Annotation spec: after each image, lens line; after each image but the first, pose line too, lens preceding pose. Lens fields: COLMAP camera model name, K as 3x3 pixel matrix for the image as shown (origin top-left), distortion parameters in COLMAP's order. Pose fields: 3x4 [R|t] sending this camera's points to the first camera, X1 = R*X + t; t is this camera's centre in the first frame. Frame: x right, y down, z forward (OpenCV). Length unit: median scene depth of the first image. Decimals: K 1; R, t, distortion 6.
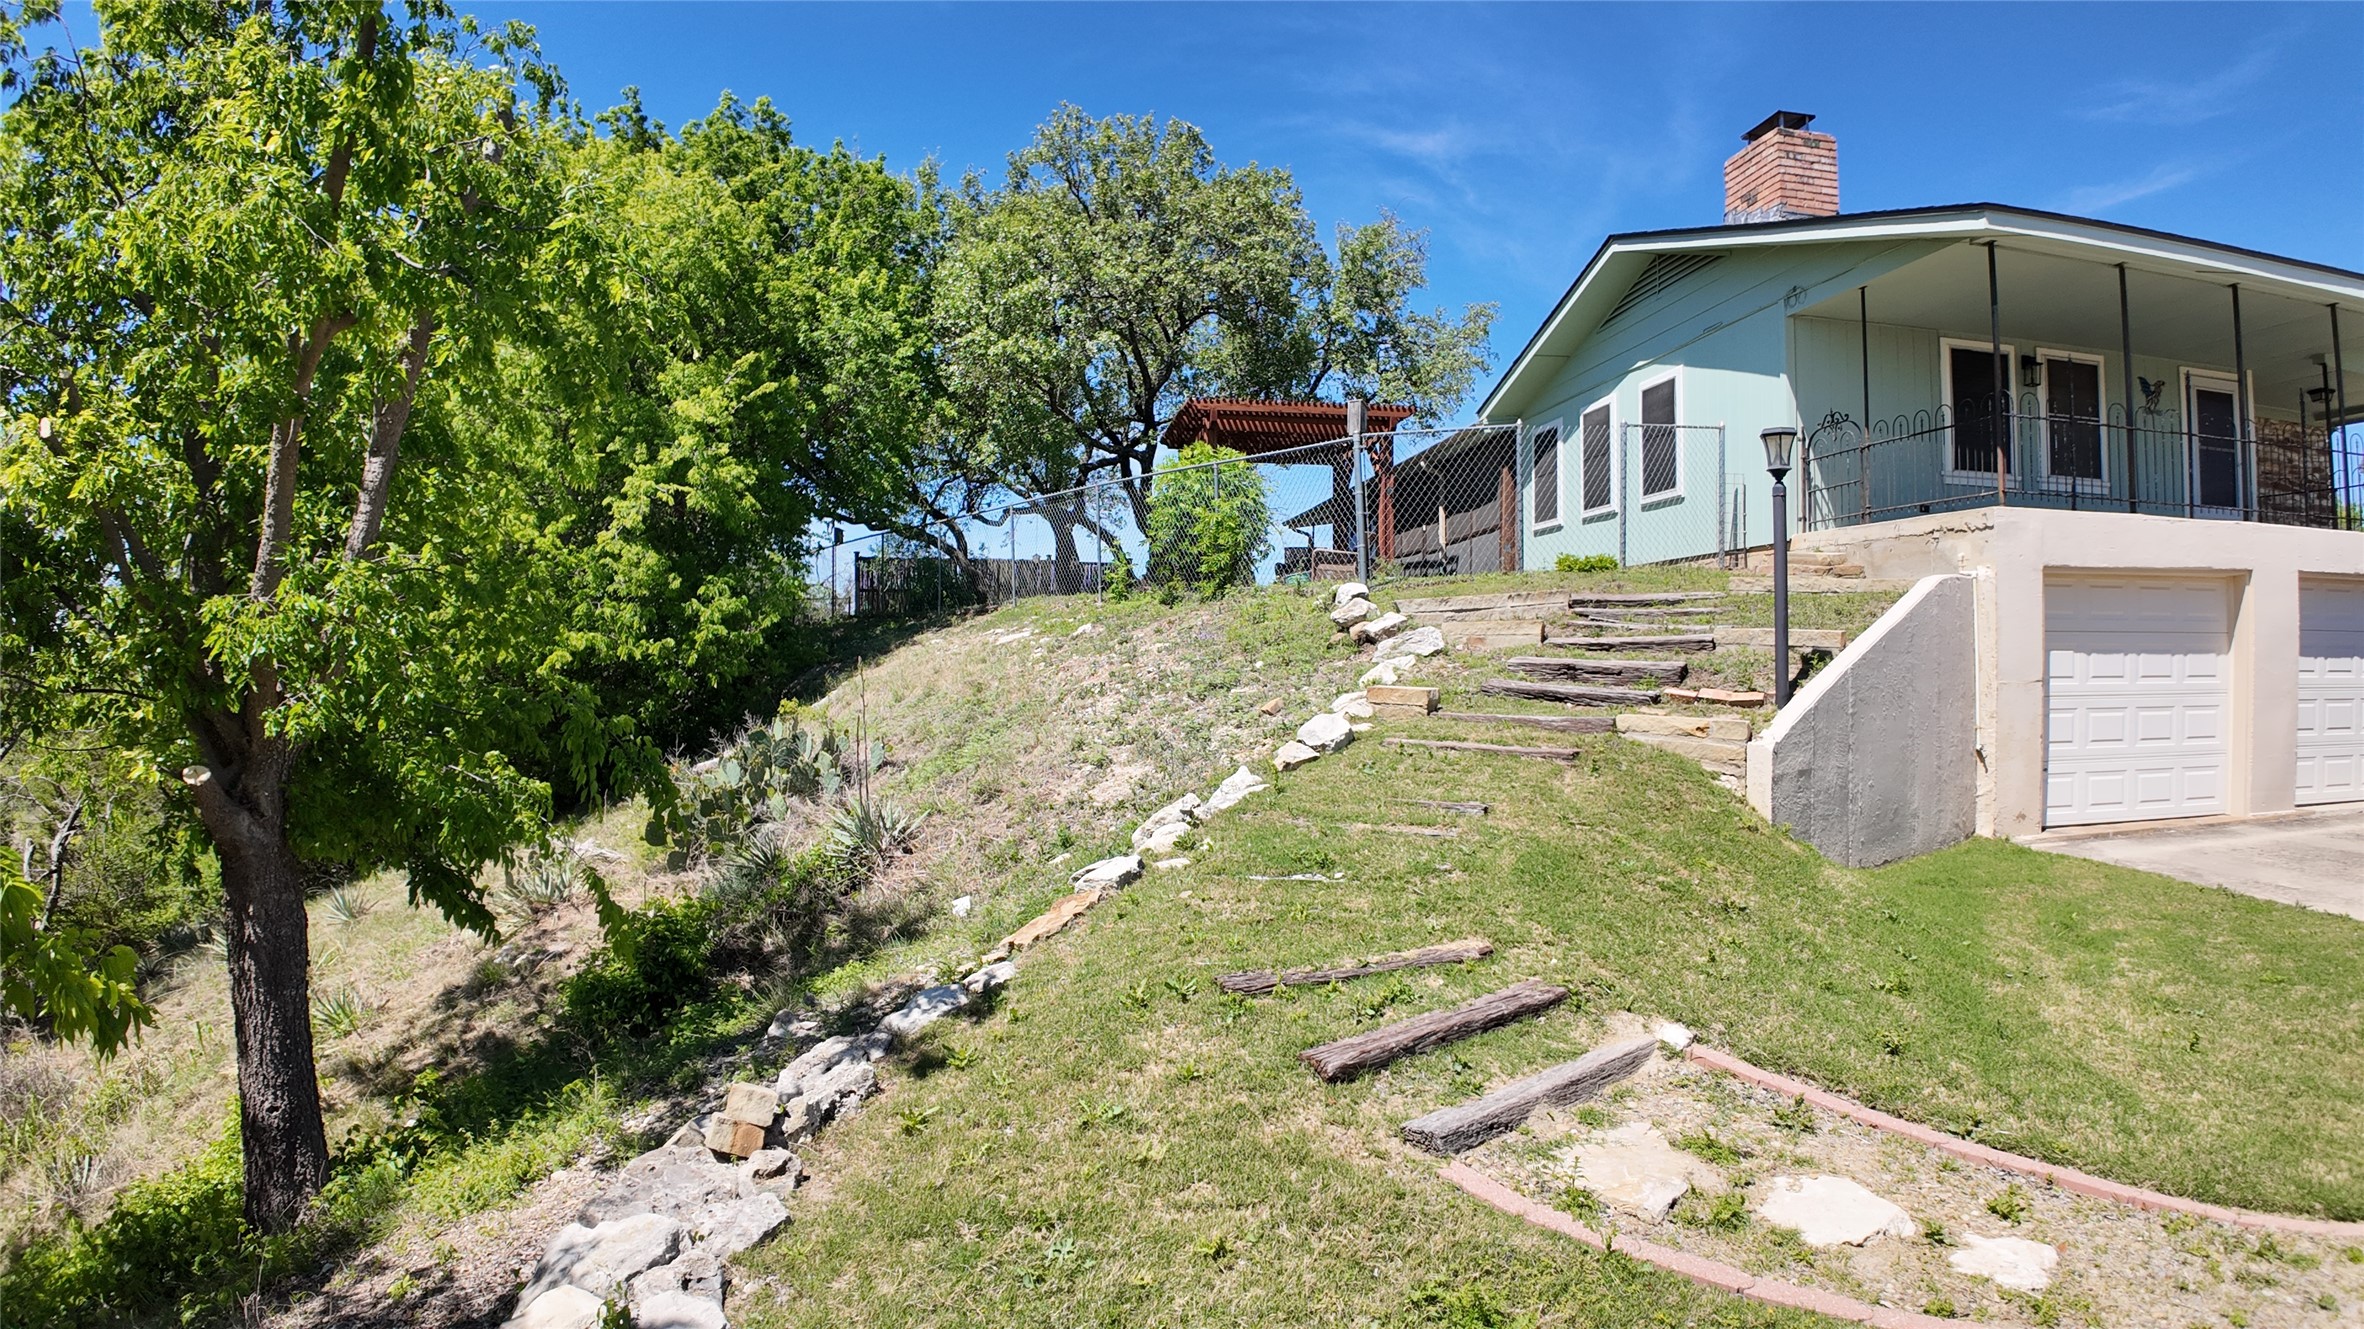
lens RADIAL K [[1306.2, 0, 1182.0], [0, 1306.2, 664.5], [0, 0, 1]] dist [-0.097513, -0.042714]
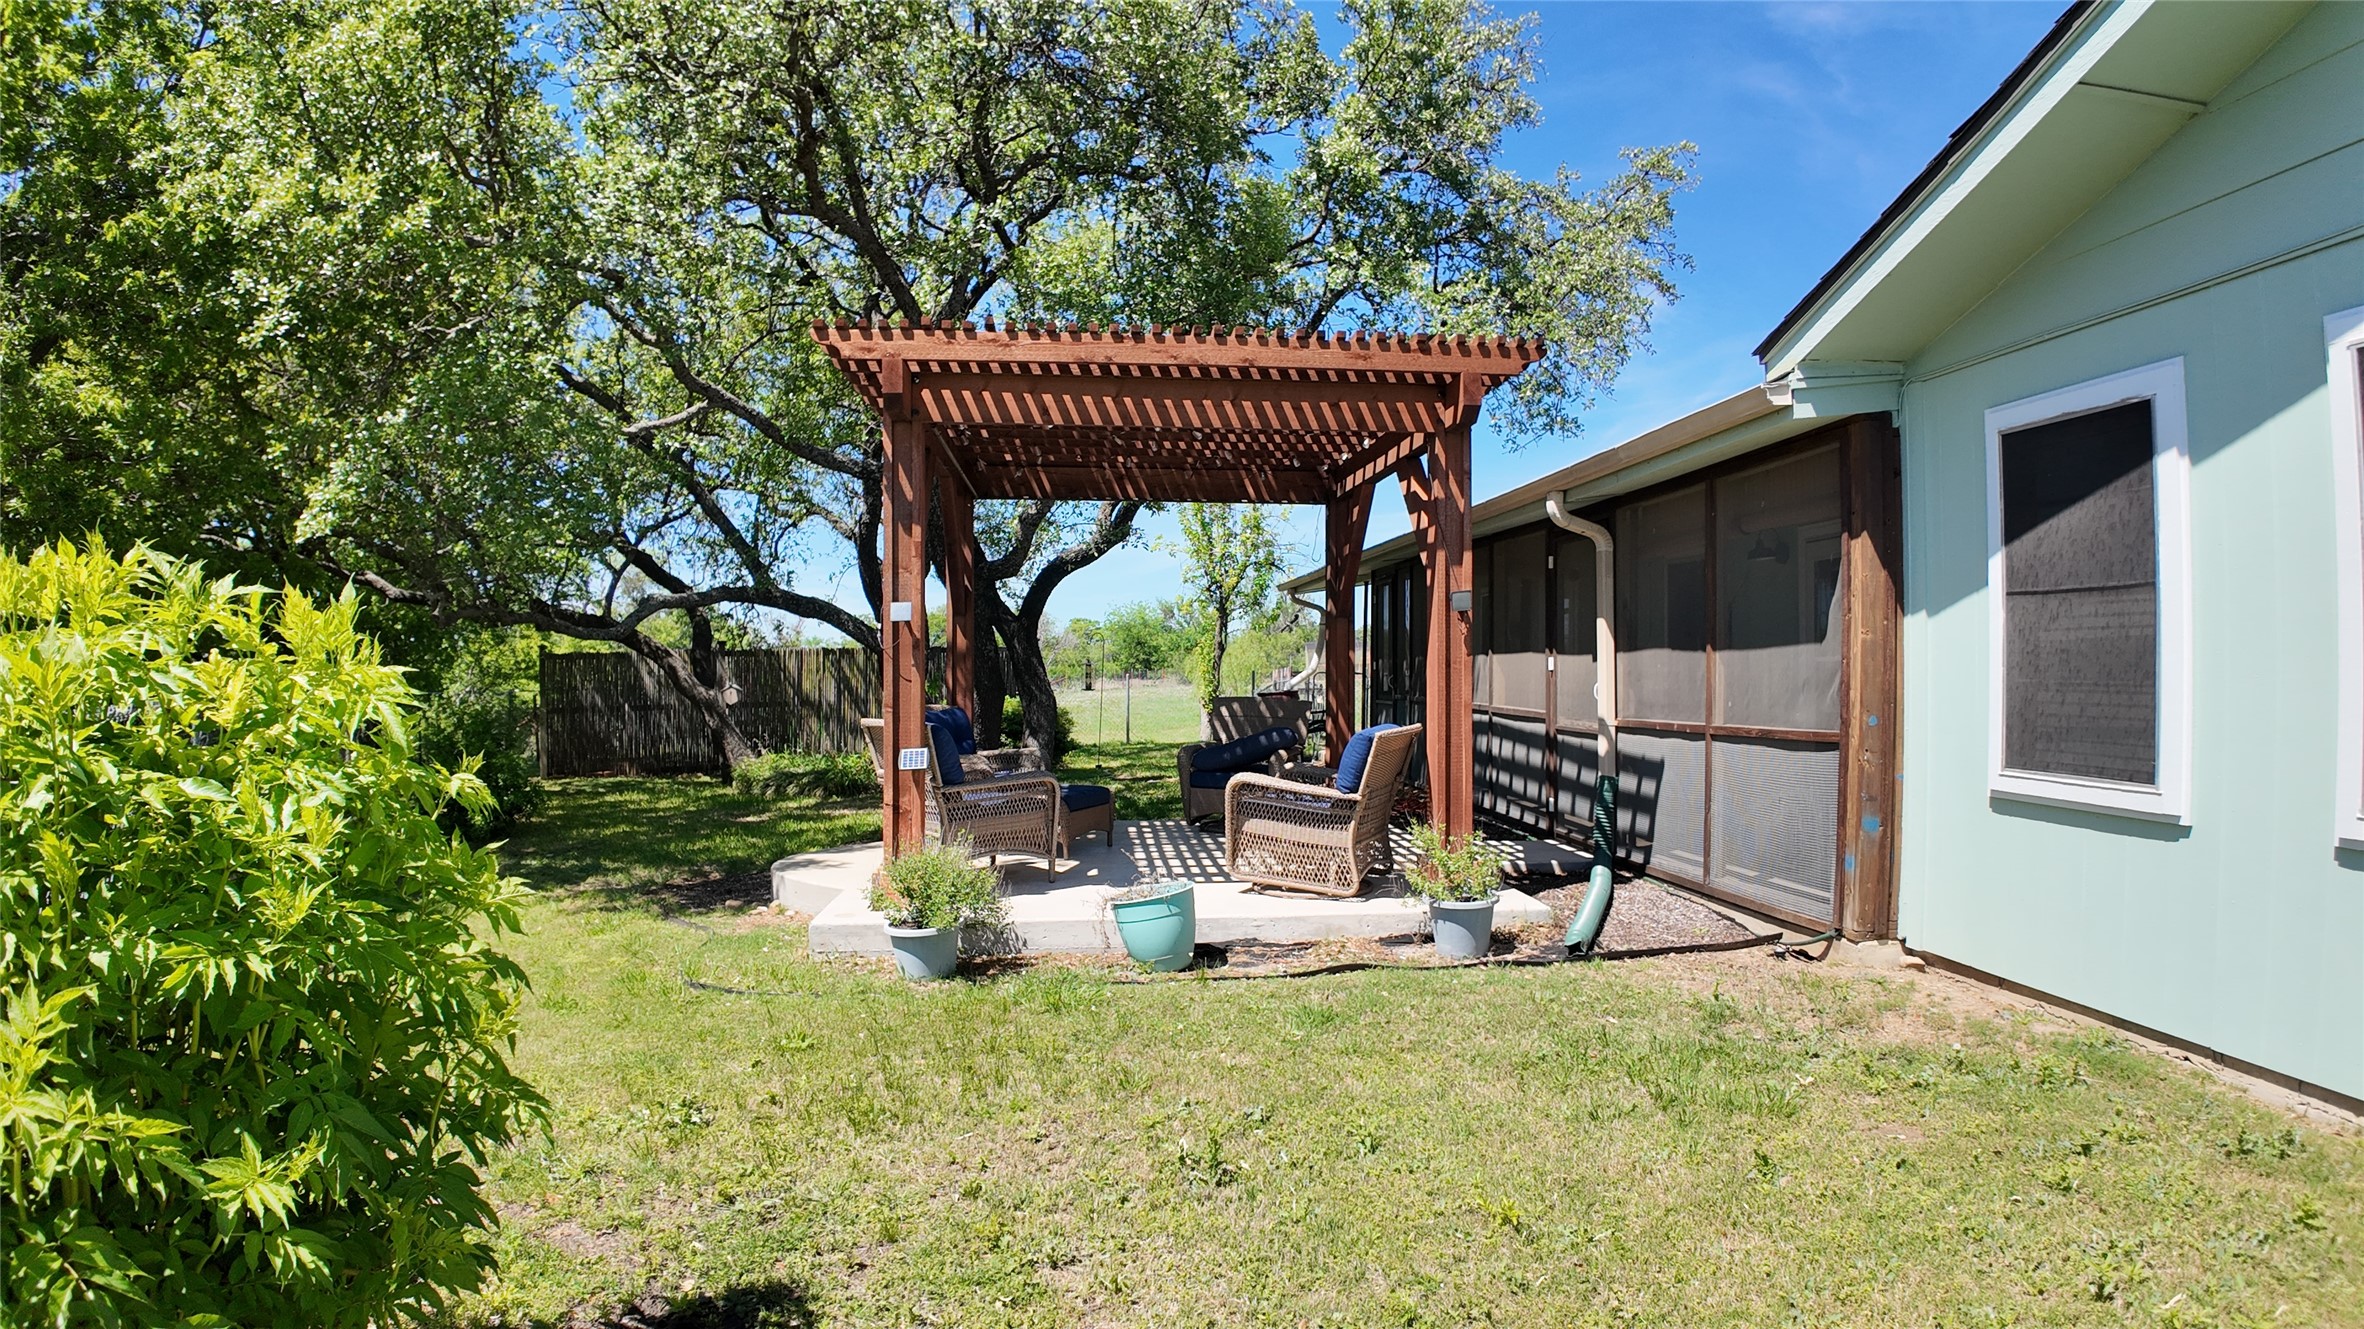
lens RADIAL K [[1306.2, 0, 1182.0], [0, 1306.2, 664.5], [0, 0, 1]] dist [-0.097513, -0.042714]
pose [[0.997830, -0.012242, -0.064687, 0.120997], [0.012786, 0.999886, 0.008004, -0.131738], [0.064582, -0.008813, 0.997873, 0.732782]]
